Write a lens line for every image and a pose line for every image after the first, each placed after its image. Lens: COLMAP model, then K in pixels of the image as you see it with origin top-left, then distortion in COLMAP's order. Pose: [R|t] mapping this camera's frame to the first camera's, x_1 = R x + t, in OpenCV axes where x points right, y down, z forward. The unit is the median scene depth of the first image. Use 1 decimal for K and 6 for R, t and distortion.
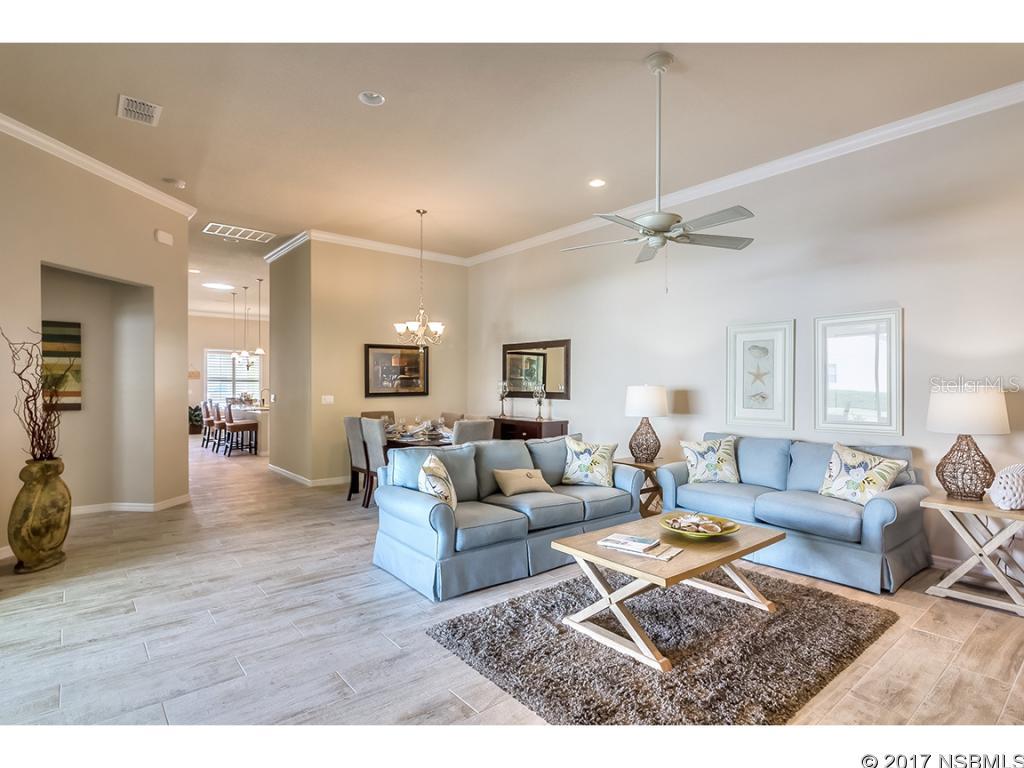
lens RADIAL K [[517.3, 0, 512.0], [0, 517.3, 384.0], [0, 0, 1]] dist [-0.011927, -0.000406]
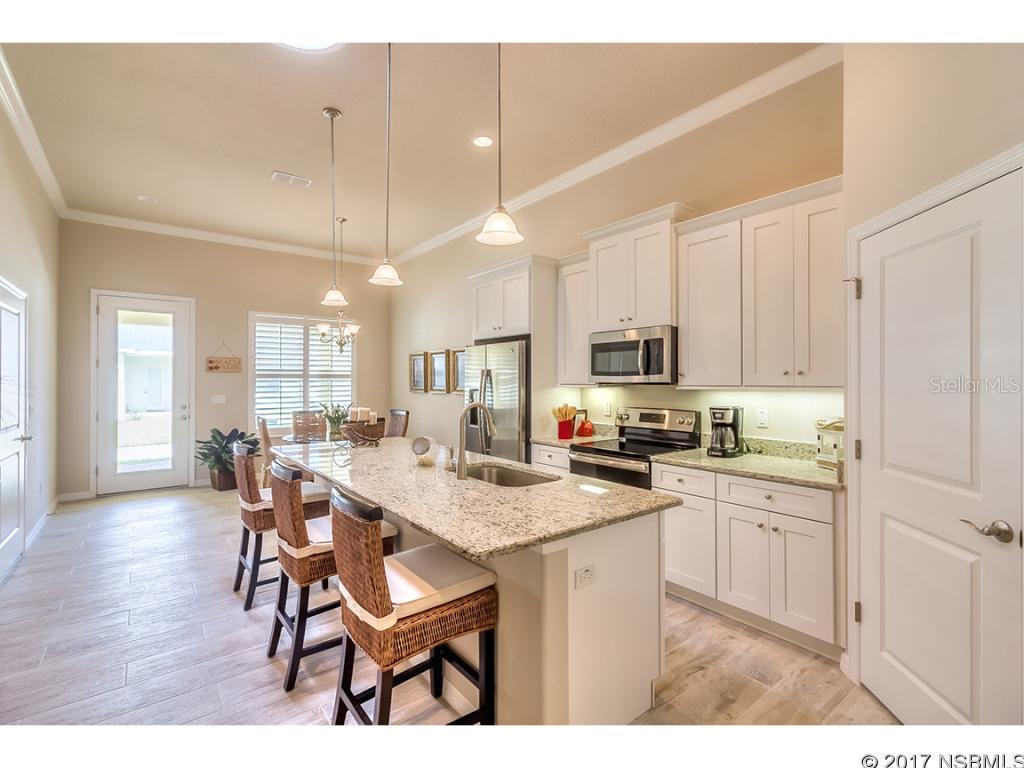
lens RADIAL K [[467.1, 0, 510.1], [0, 467.1, 382.3], [0, 0, 1]] dist [0.002188, 0.000603]
pose [[0.999360, -0.000619, -0.035758, -0.574344], [0.000707, 0.999997, 0.002451, -0.002848], [0.035757, -0.002475, 0.999357, 0.975925]]
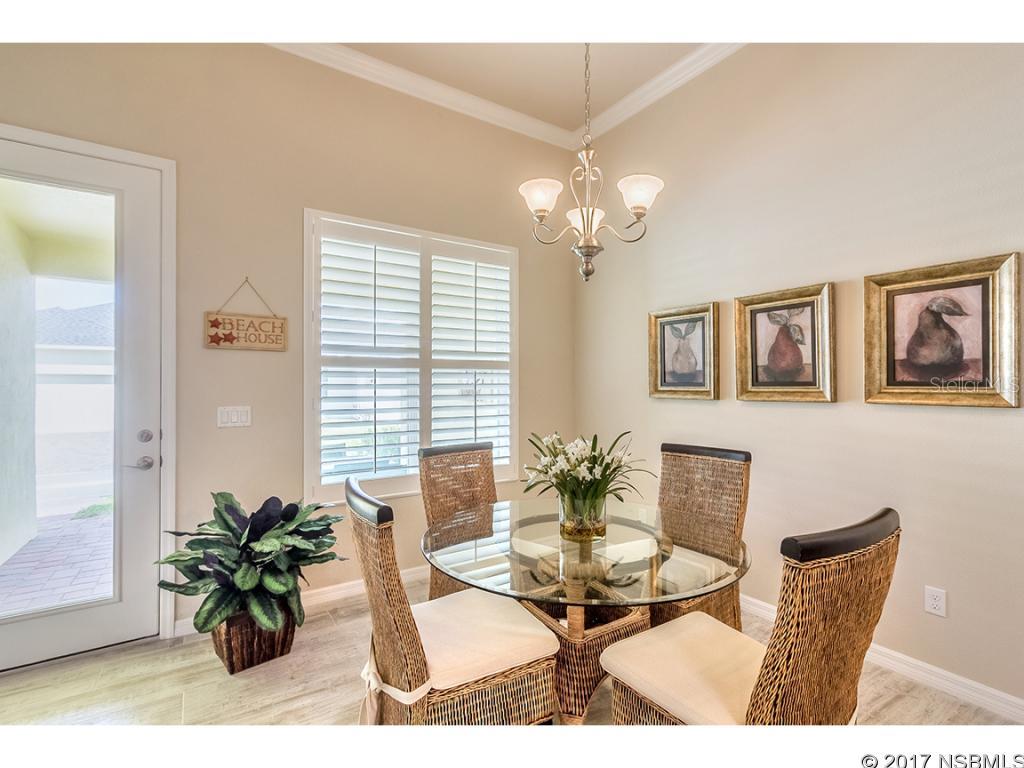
lens RADIAL K [[498.1, 0, 528.9], [0, 498.1, 382.6], [0, 0, 1]] dist [0.021787, 0.000124]
pose [[0.994503, -0.001681, -0.104691, -0.843482], [0.001241, 0.999990, -0.004268, 0.005658], [0.104697, 0.004115, 0.994496, 1.403907]]
